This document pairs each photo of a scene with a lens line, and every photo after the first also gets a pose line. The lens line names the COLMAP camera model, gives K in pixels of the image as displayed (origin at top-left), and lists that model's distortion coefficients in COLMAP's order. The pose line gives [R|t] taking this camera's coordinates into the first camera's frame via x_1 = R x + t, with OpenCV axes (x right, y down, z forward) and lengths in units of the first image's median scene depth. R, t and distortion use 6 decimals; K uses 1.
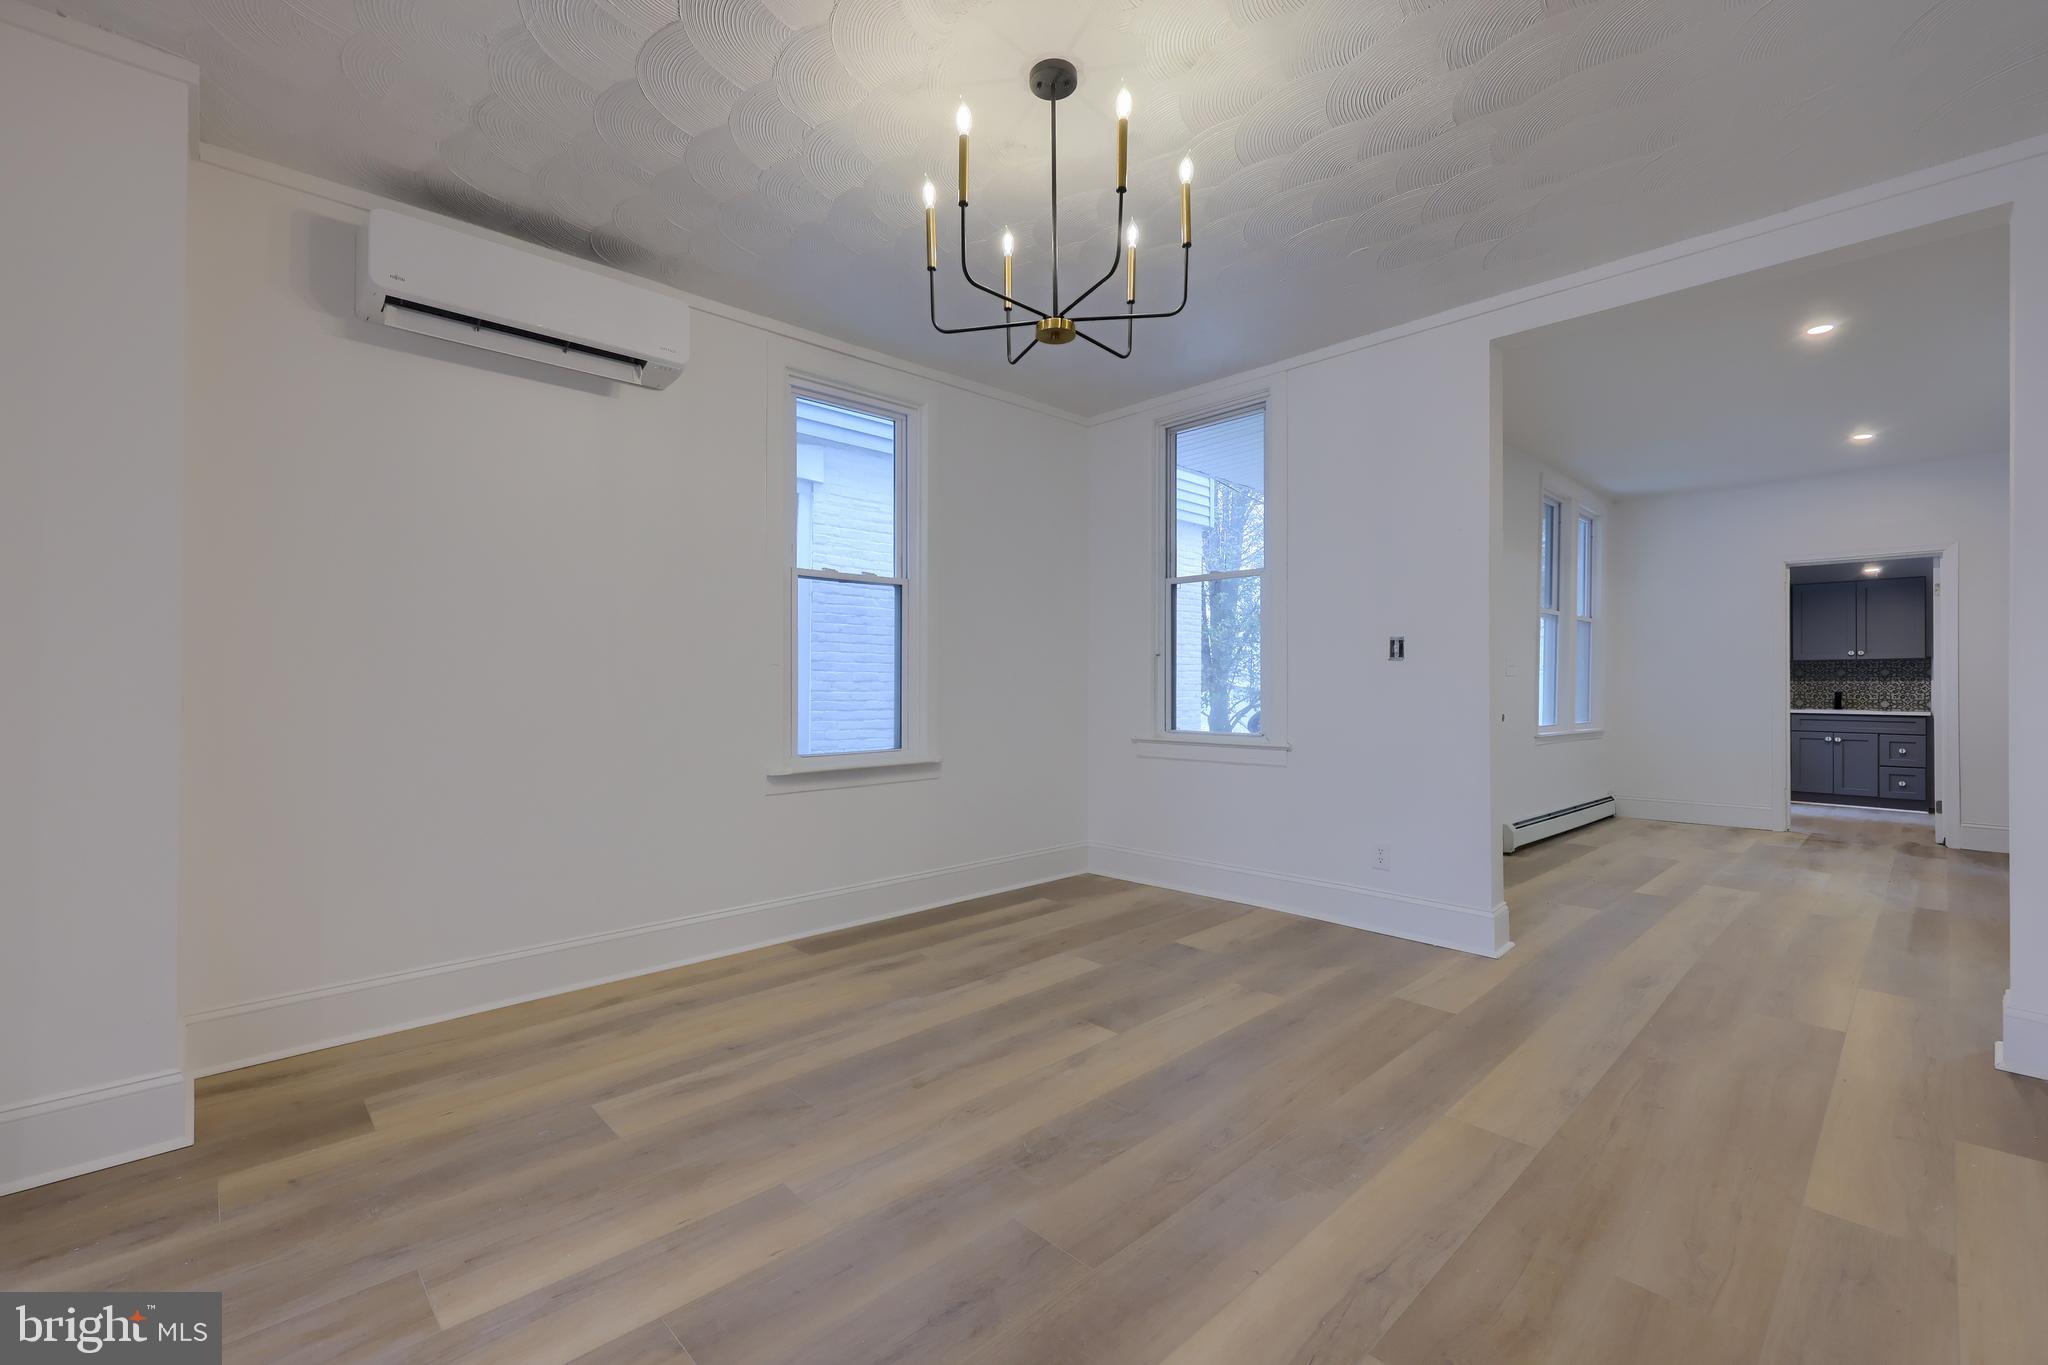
lens RADIAL K [[874.3, 0, 1017.8], [0, 874.3, 686.9], [0, 0, 1]] dist [0.001116, 0.001156]
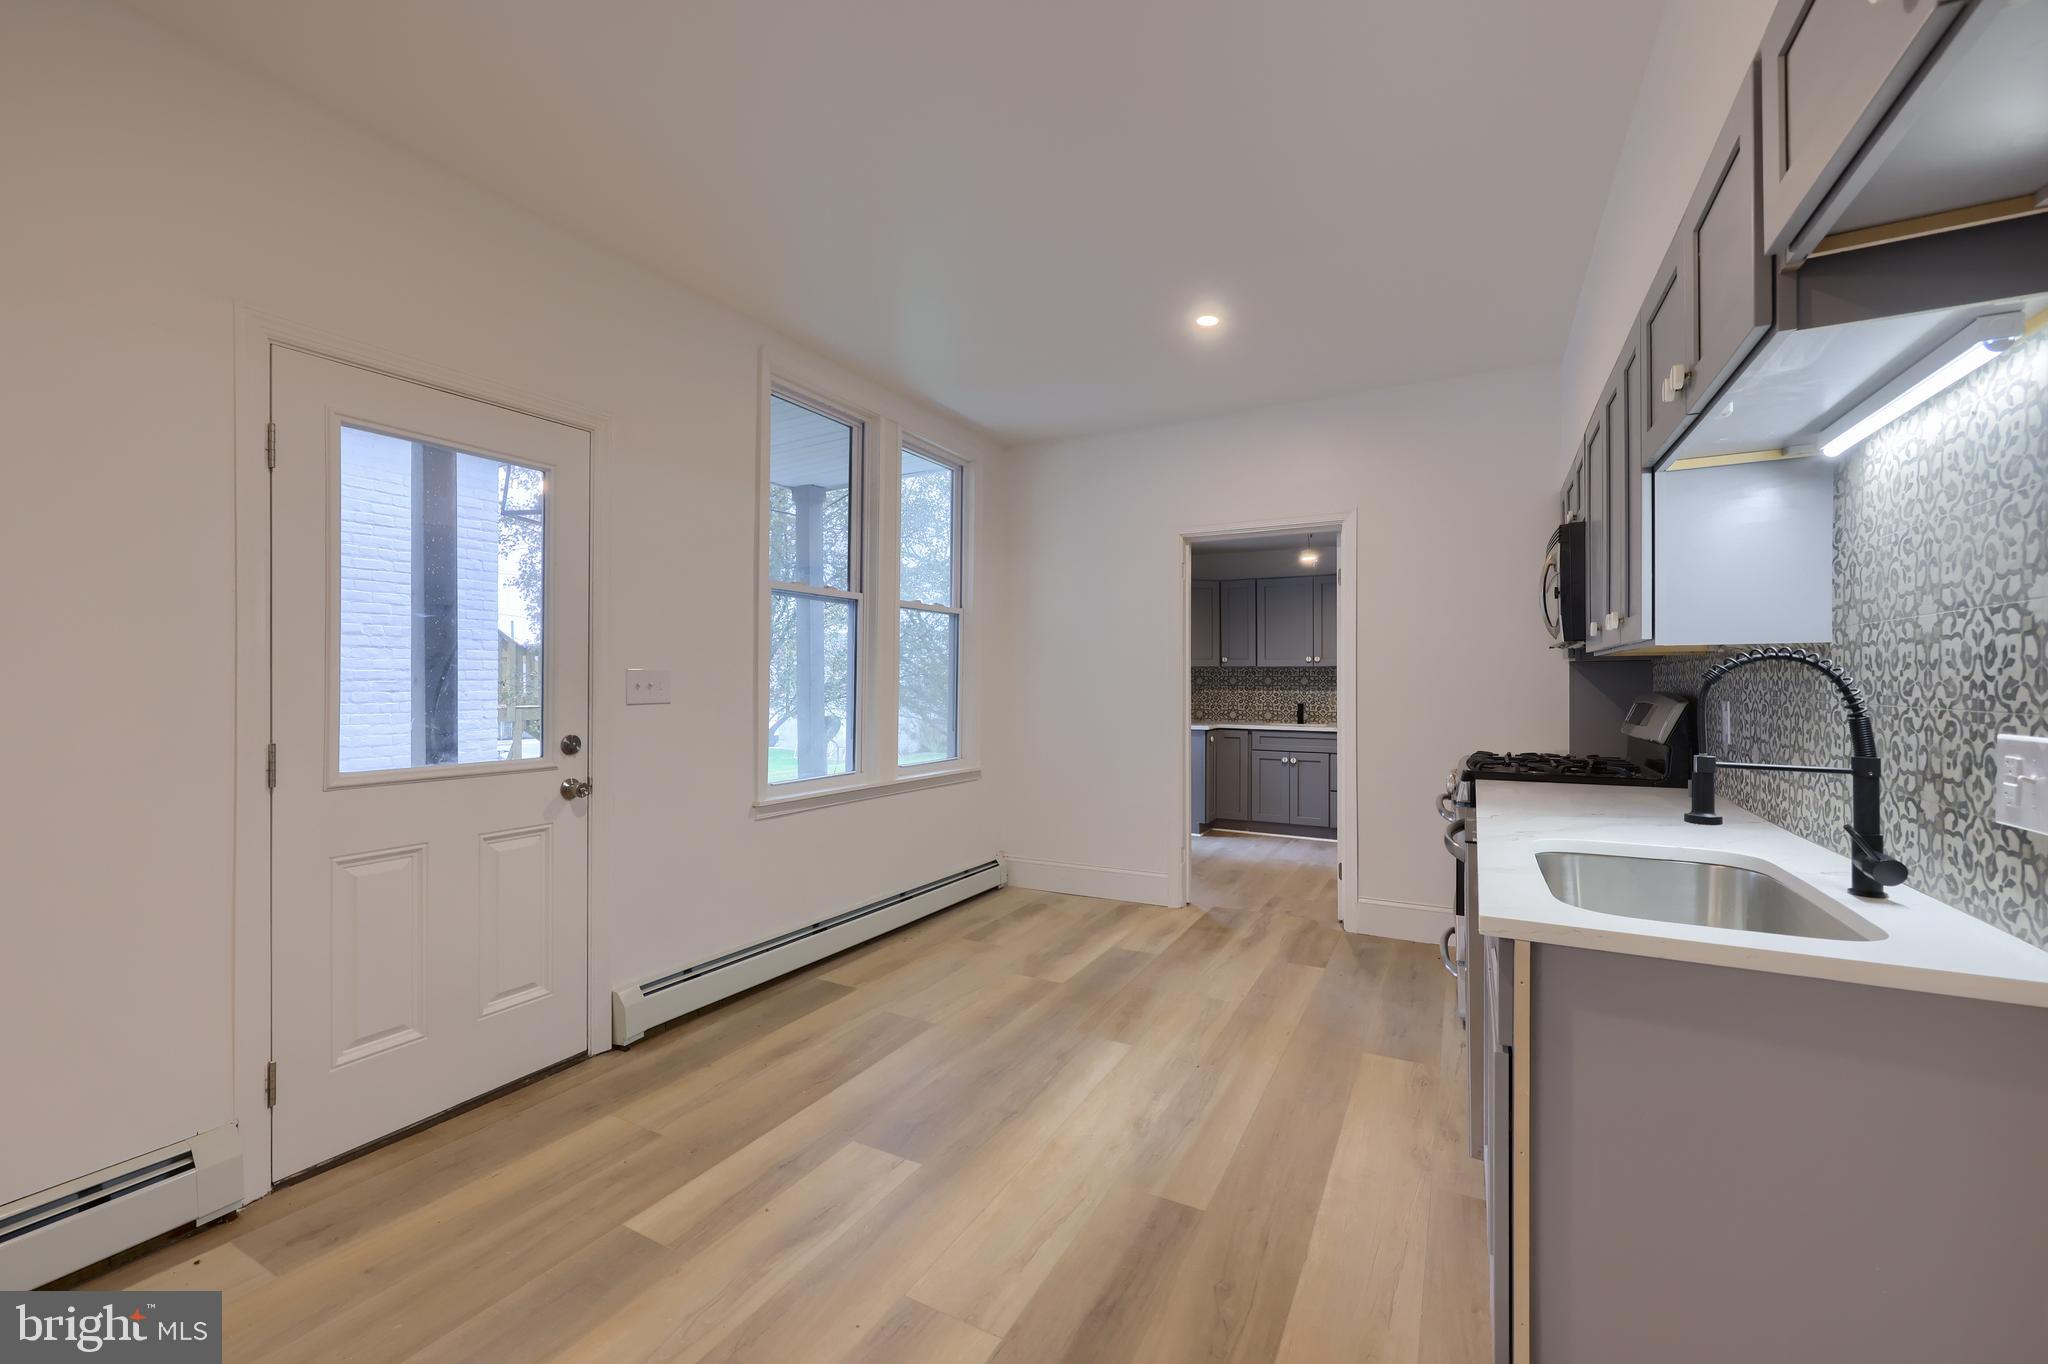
lens RADIAL K [[828.0, 0, 1005.5], [0, 828.0, 683.8], [0, 0, 1]] dist [0.000638, 0.000151]
pose [[0.955353, -0.003646, 0.295445, 0.914609], [0.003074, 0.999992, 0.002401, -0.036426], [-0.295451, -0.001386, 0.955357, 0.667341]]
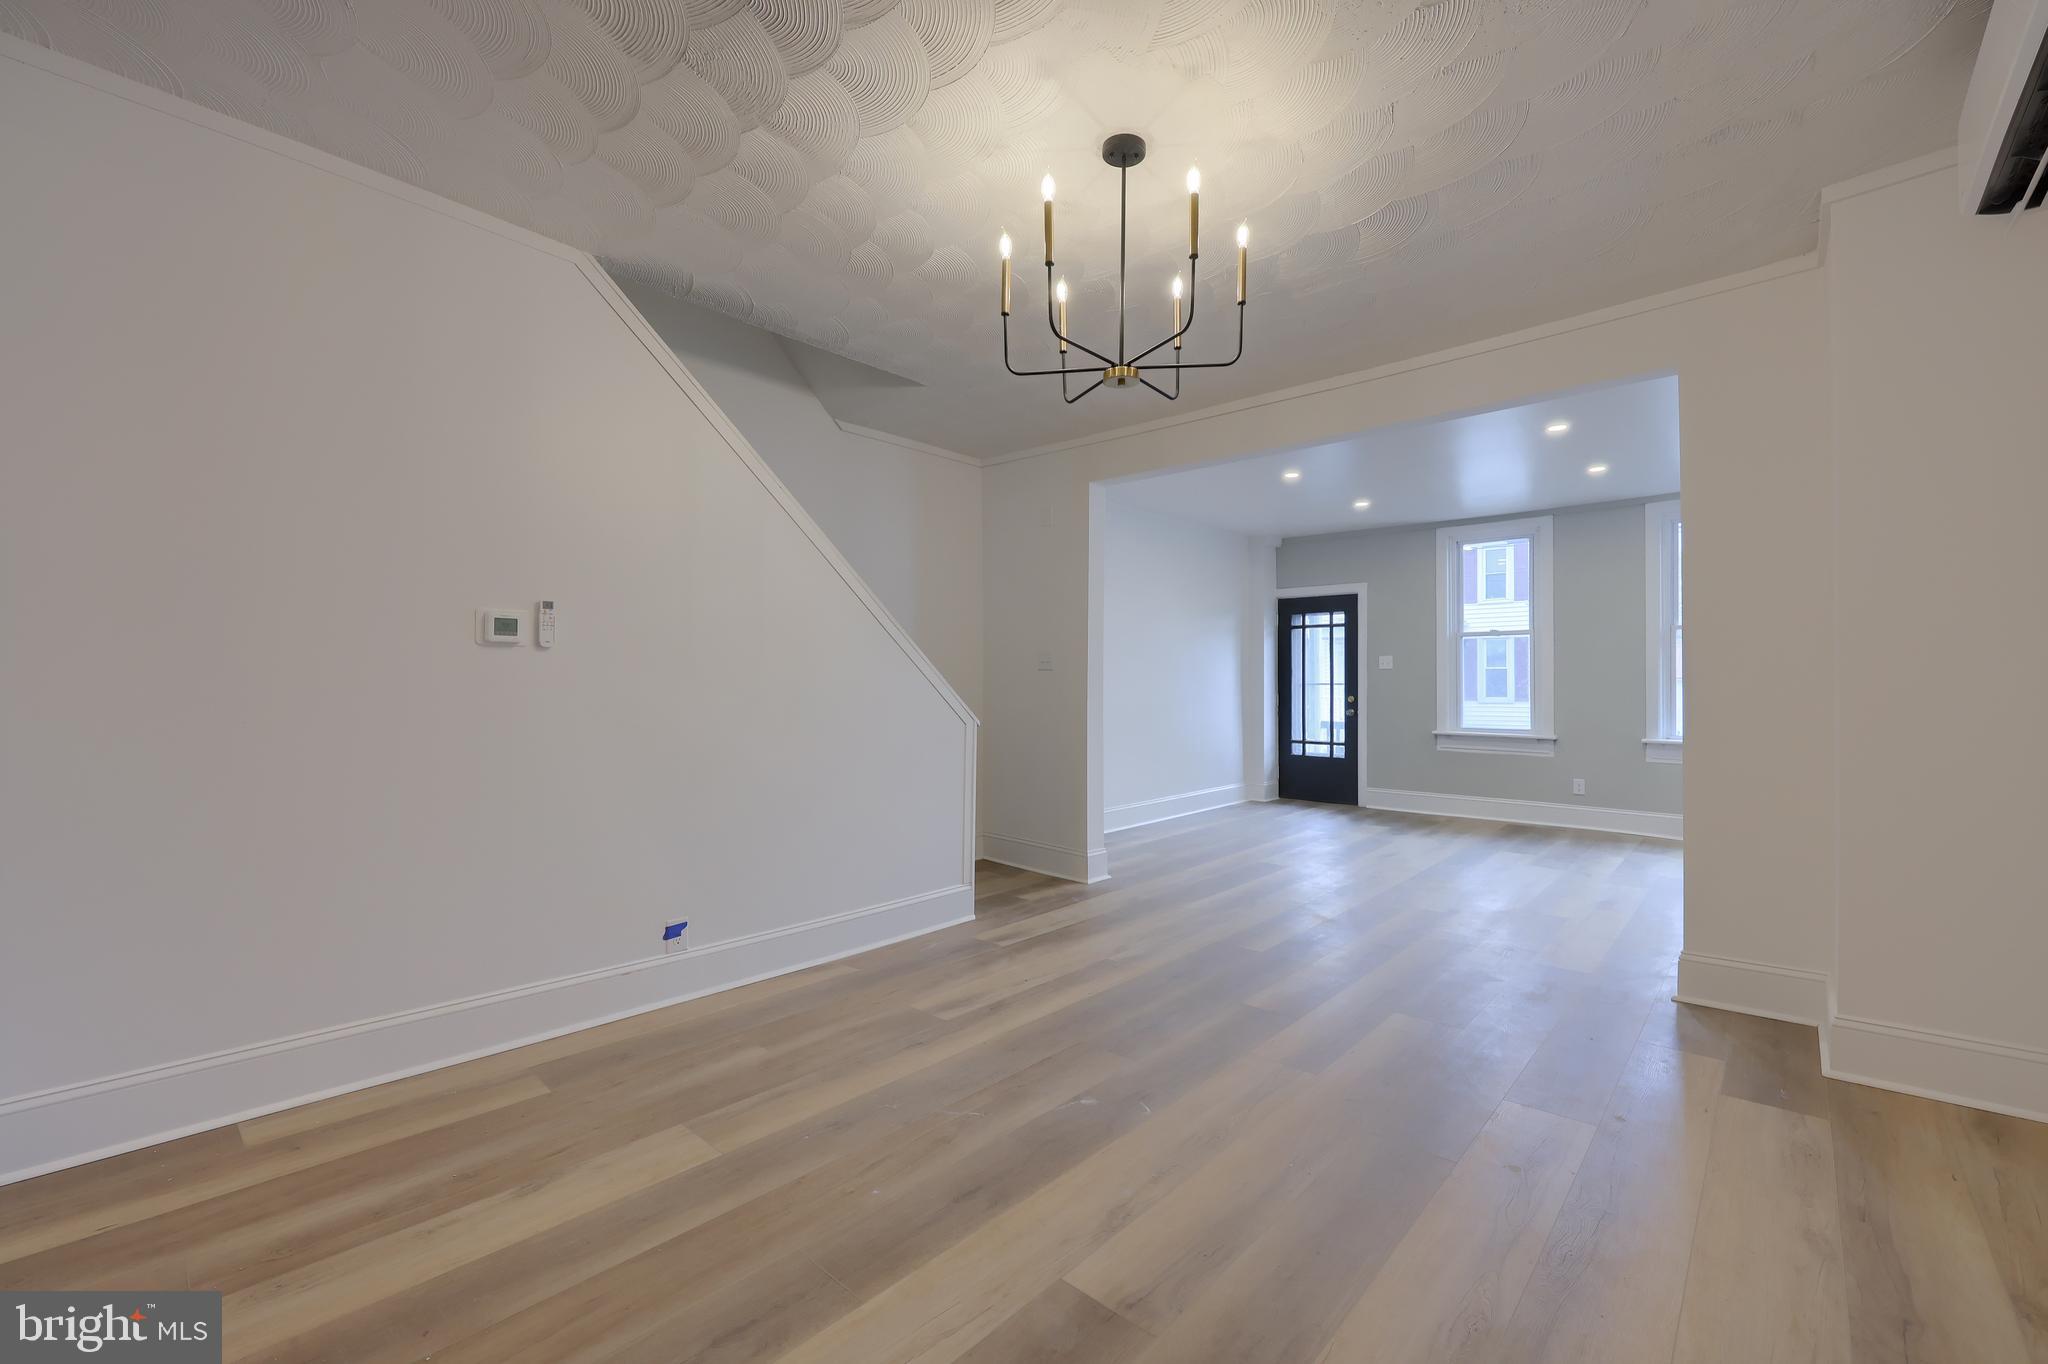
lens RADIAL K [[828.0, 0, 1055.3], [0, 828.0, 682.7], [0, 0, 1]] dist [0.000638, 0.000151]
pose [[-0.996103, -0.002186, -0.088167, 0.123407], [-0.001756, 0.999986, -0.004954, -0.008796], [0.088177, -0.004780, -0.996093, 1.137339]]
